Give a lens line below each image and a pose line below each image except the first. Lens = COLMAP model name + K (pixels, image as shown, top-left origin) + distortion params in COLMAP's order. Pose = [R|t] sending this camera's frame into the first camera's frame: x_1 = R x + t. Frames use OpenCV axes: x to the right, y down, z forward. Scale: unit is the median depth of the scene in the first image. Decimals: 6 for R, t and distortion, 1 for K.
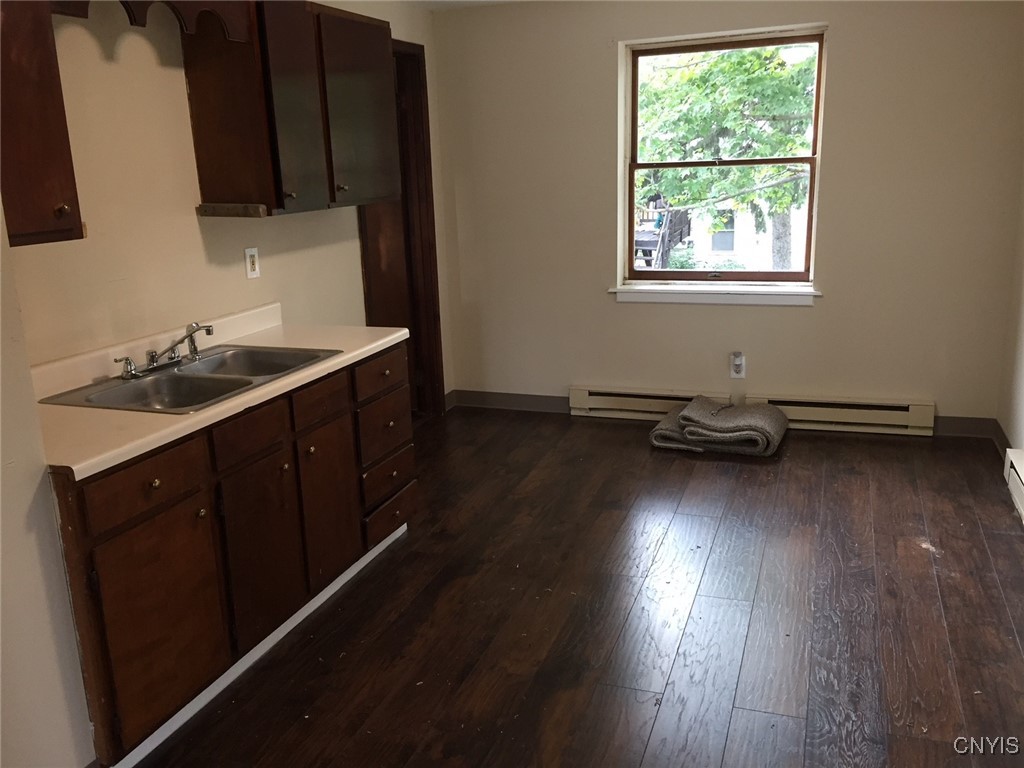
lens RADIAL K [[879.3, 0, 510.8], [0, 879.3, 390.3], [0, 0, 1]] dist [0.070918, 0.001153]
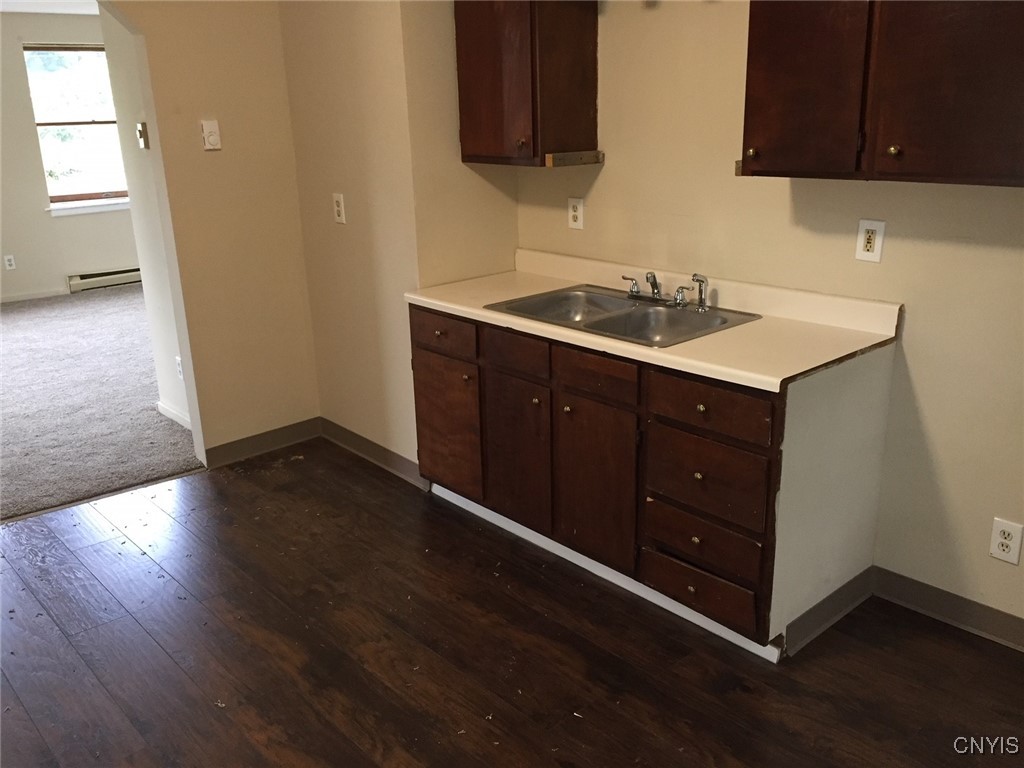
lens RADIAL K [[879.3, 0, 511.5], [0, 879.3, 375.1], [0, 0, 1]] dist [0.070918, 0.001153]
pose [[-0.463298, 0.310842, -0.829899, 0.556483], [-0.182141, 0.883074, 0.432441, -0.347658], [0.867283, 0.351507, -0.352510, 1.162669]]
